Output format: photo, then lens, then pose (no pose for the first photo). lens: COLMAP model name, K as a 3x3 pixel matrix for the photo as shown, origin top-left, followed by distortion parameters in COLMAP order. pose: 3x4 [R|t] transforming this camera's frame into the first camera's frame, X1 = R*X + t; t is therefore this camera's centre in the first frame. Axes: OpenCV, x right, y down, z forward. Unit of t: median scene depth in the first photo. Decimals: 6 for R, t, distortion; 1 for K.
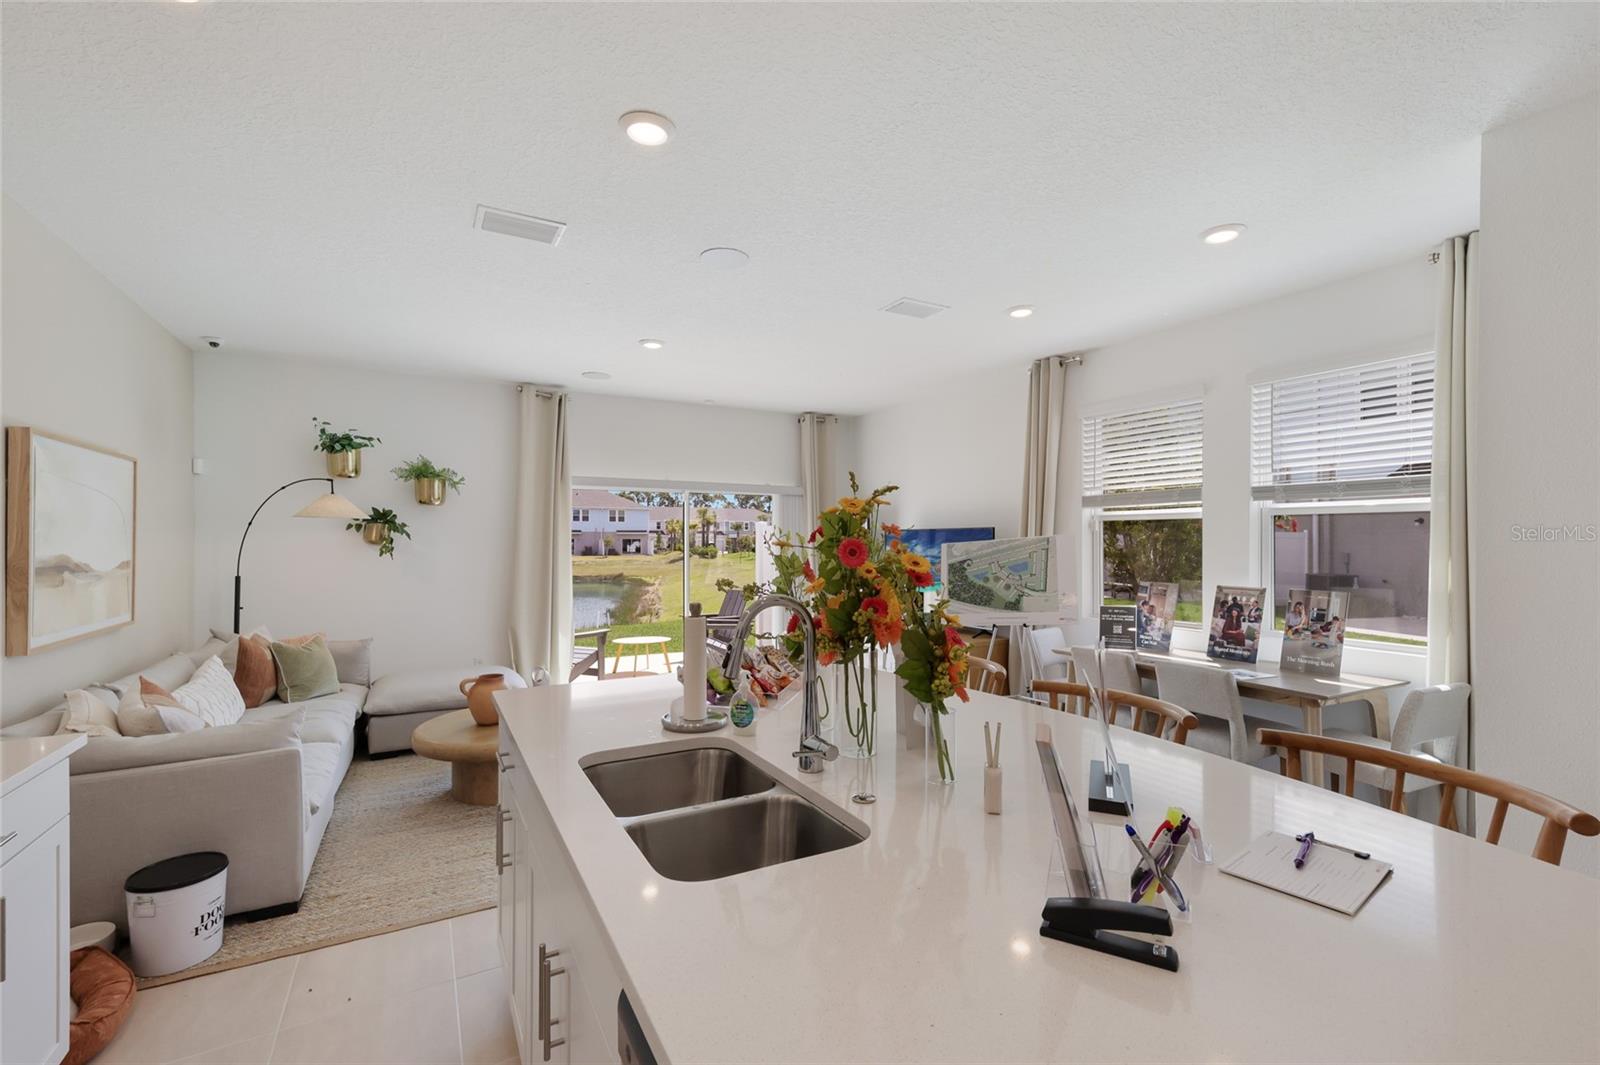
lens RADIAL K [[710.4, 0, 798.3], [0, 710.4, 540.3], [0, 0, 1]] dist [0.021379, -0.000389]
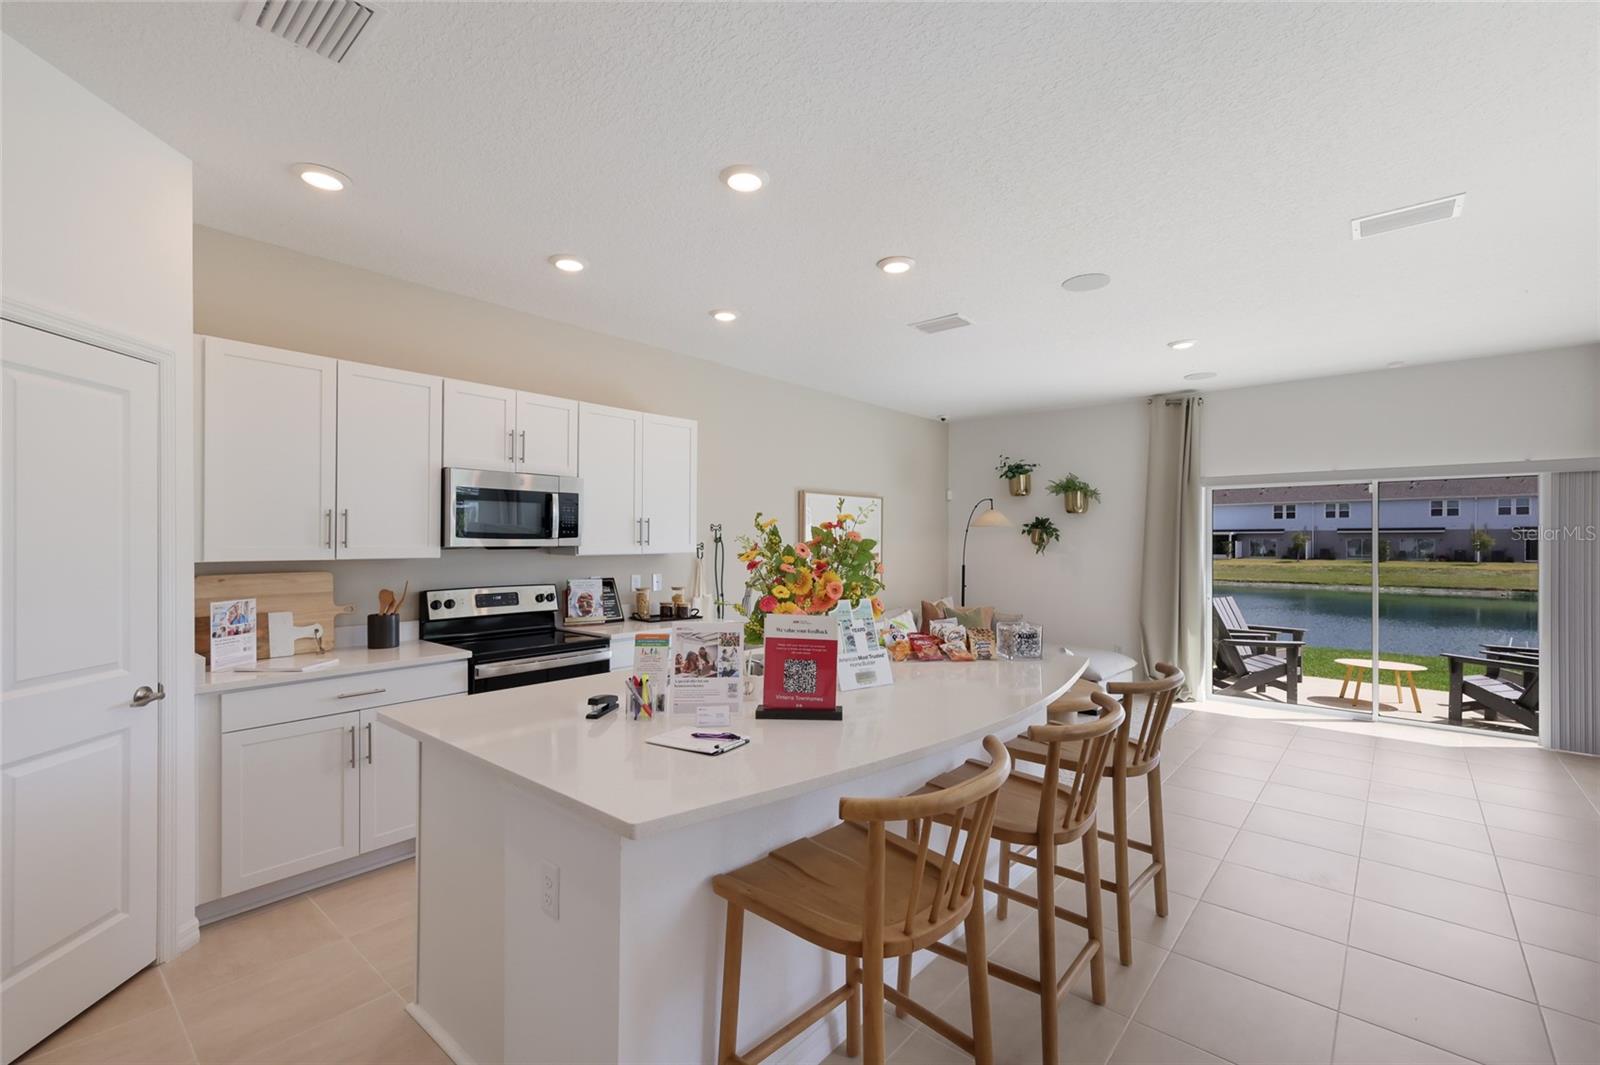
lens RADIAL K [[710.4, 0, 798.3], [0, 710.4, 540.3], [0, 0, 1]] dist [0.021379, -0.000389]
pose [[0.360896, 0.000969, -0.932606, 0.466992], [-0.001503, 0.999999, 0.000457, -0.002465], [0.932605, 0.001236, 0.360897, 0.117757]]
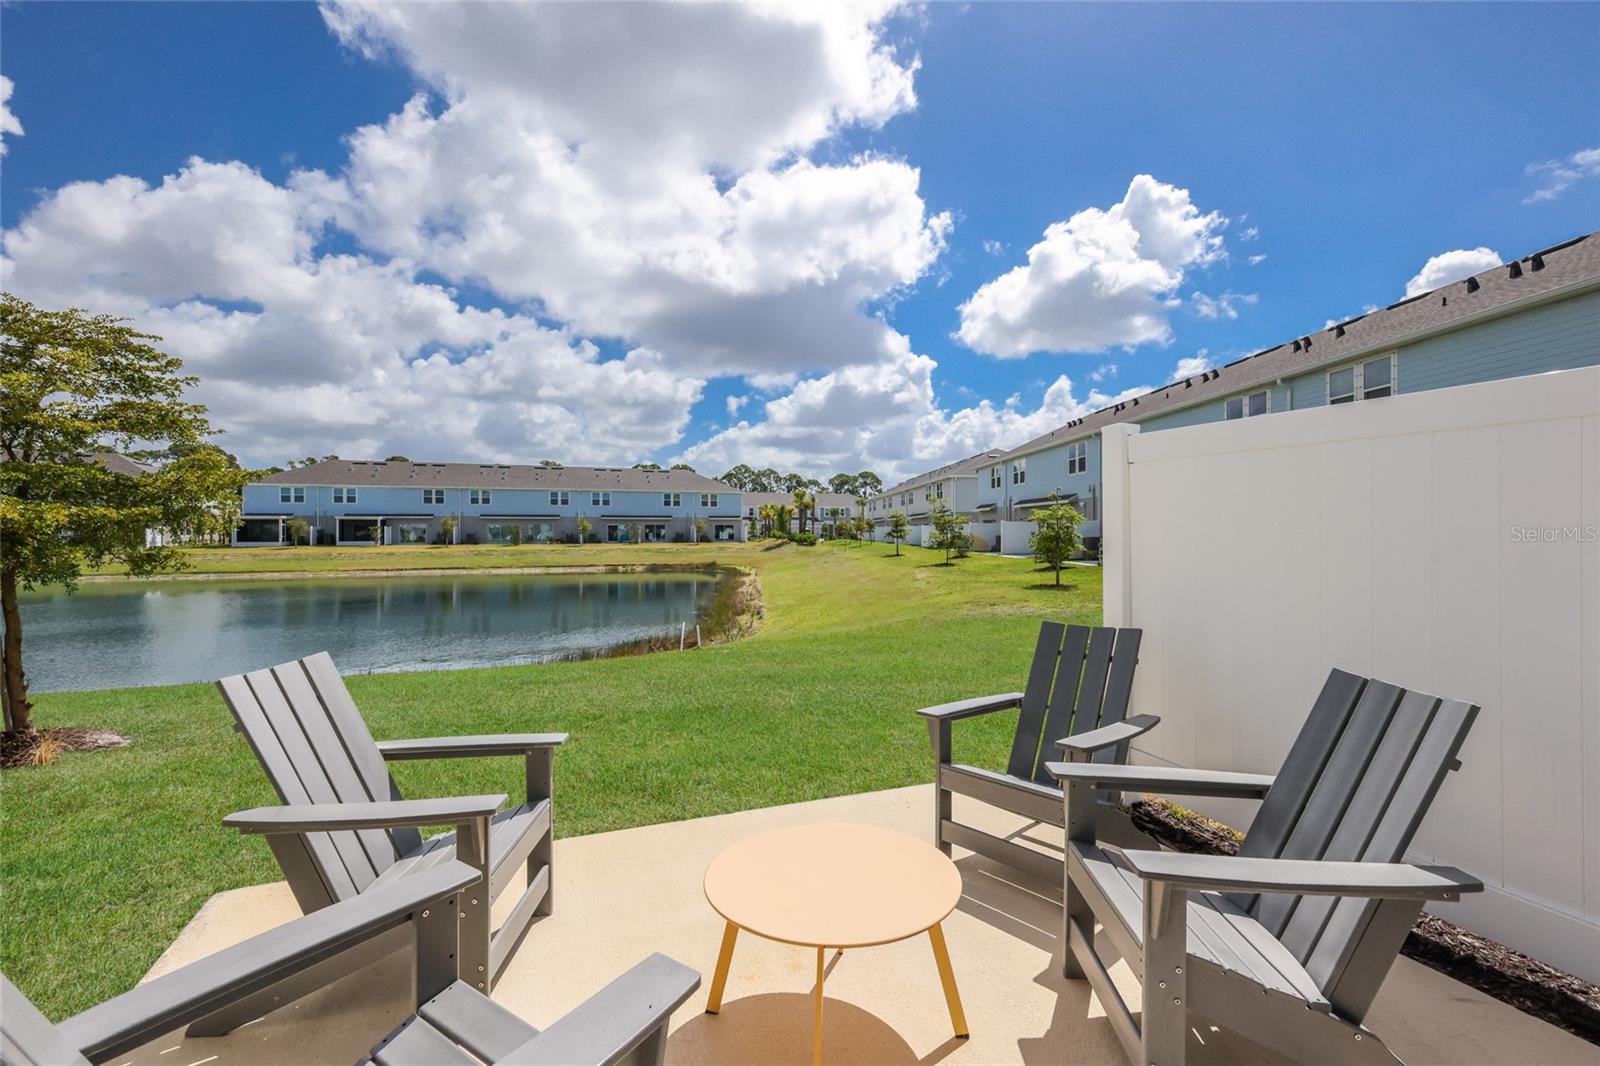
lens RADIAL K [[696.8, 0, 799.2], [0, 696.8, 528.2], [0, 0, 1]] dist [0.011705, 0.000594]
pose [[0.992707, -0.001229, -0.120547, -0.304578], [0.001051, 0.999998, -0.001534, 0.045496], [0.120548, 0.001396, 0.992706, 1.165000]]
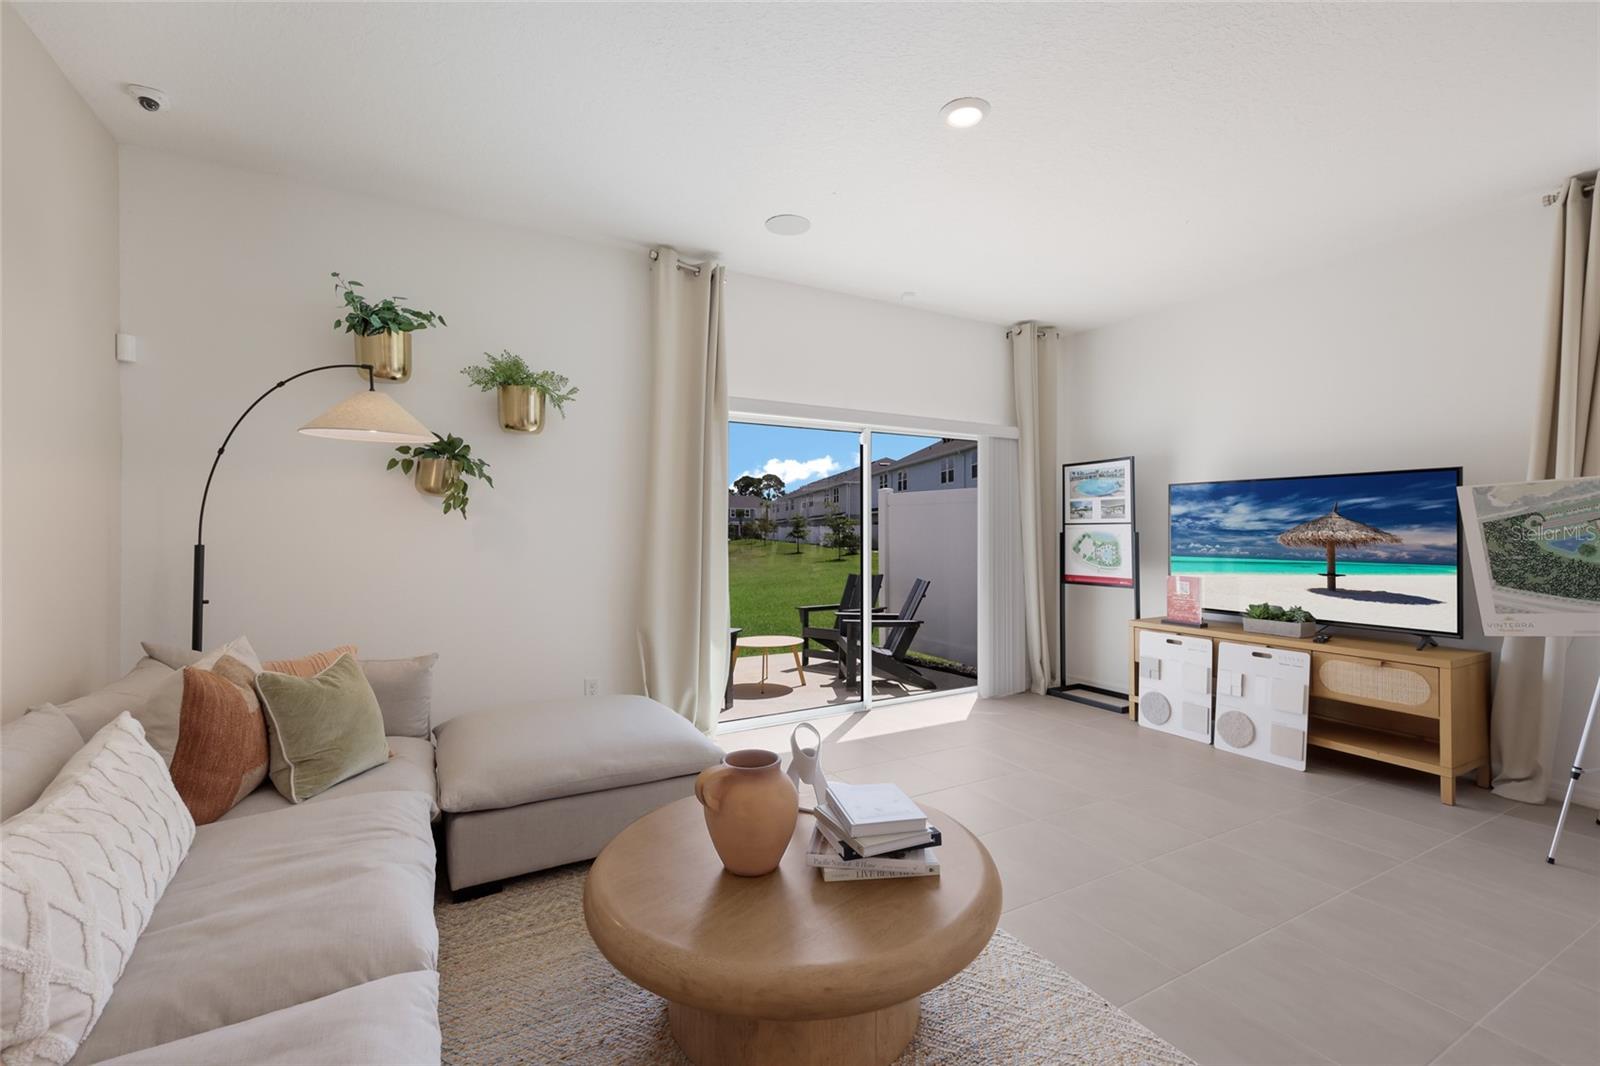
lens RADIAL K [[696.8, 0, 799.2], [0, 696.8, 528.2], [0, 0, 1]] dist [0.011705, 0.000594]
pose [[0.999845, 0.000514, 0.017575, -0.296465], [-0.000497, 0.999999, -0.000969, 0.034200], [-0.017575, 0.000960, 0.999845, 0.409958]]
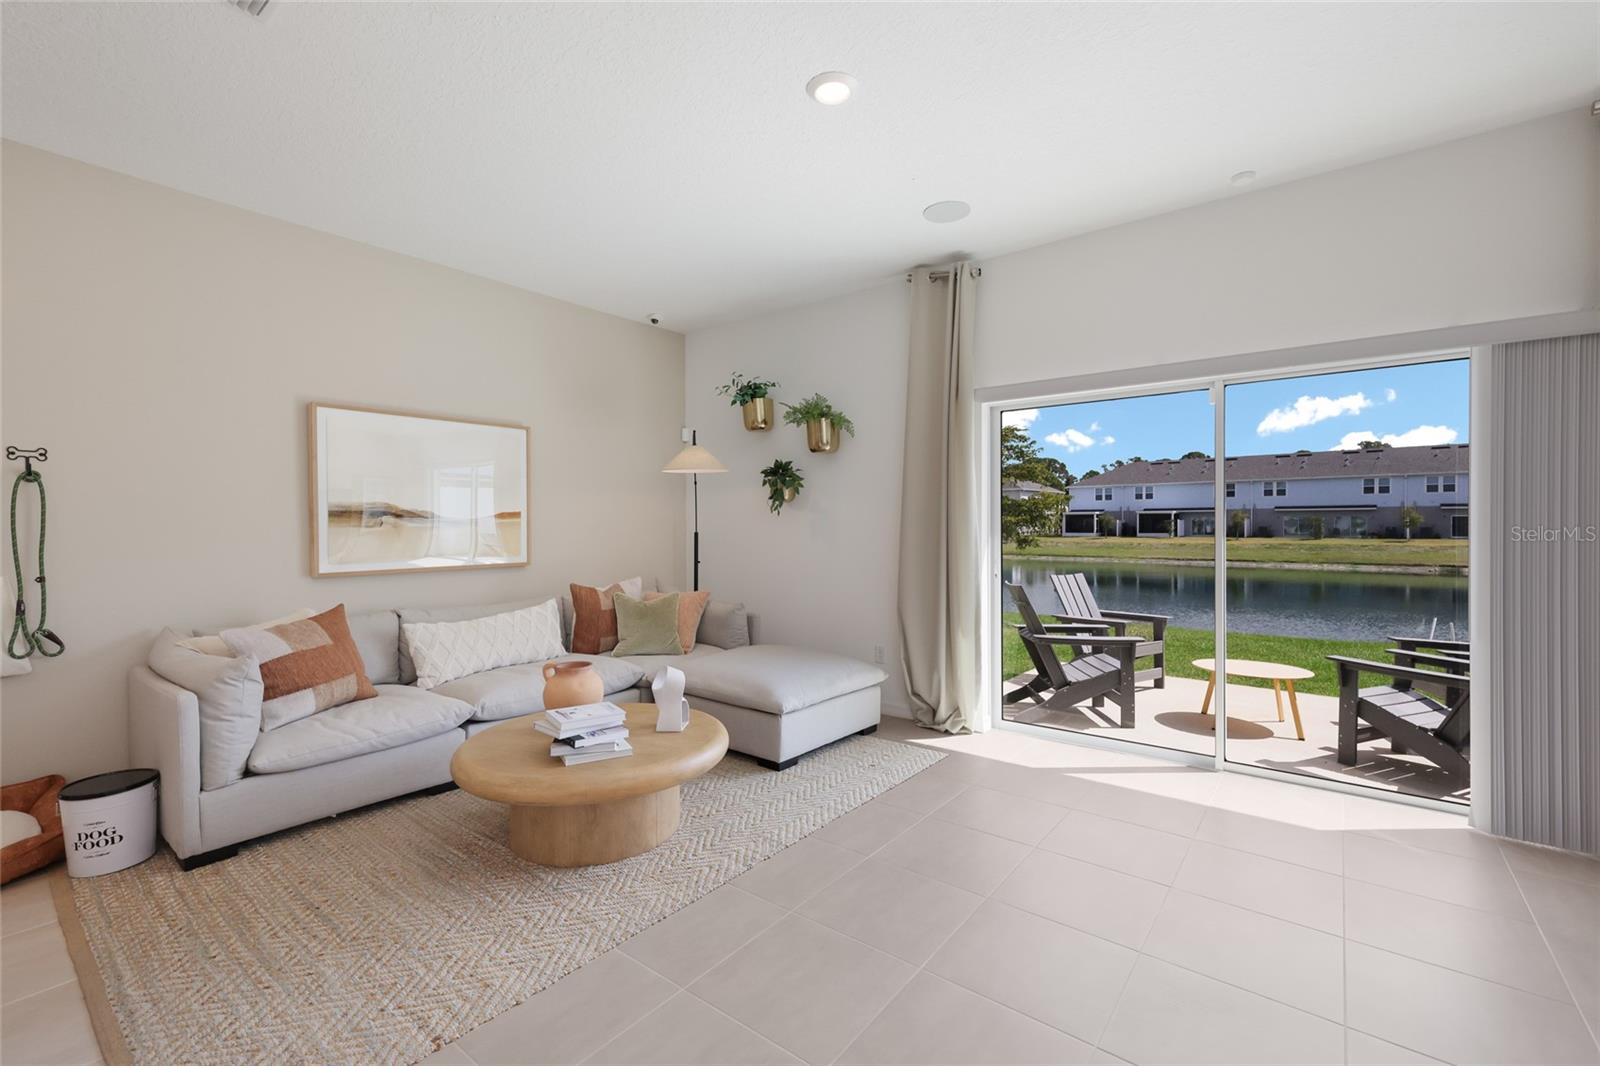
lens RADIAL K [[696.8, 0, 799.2], [0, 696.8, 528.2], [0, 0, 1]] dist [0.011705, 0.000594]
pose [[0.396943, 0.004124, -0.917834, 0.224762], [0.004464, 0.999969, 0.006424, 0.035262], [0.917832, -0.006647, 0.396912, 0.672810]]
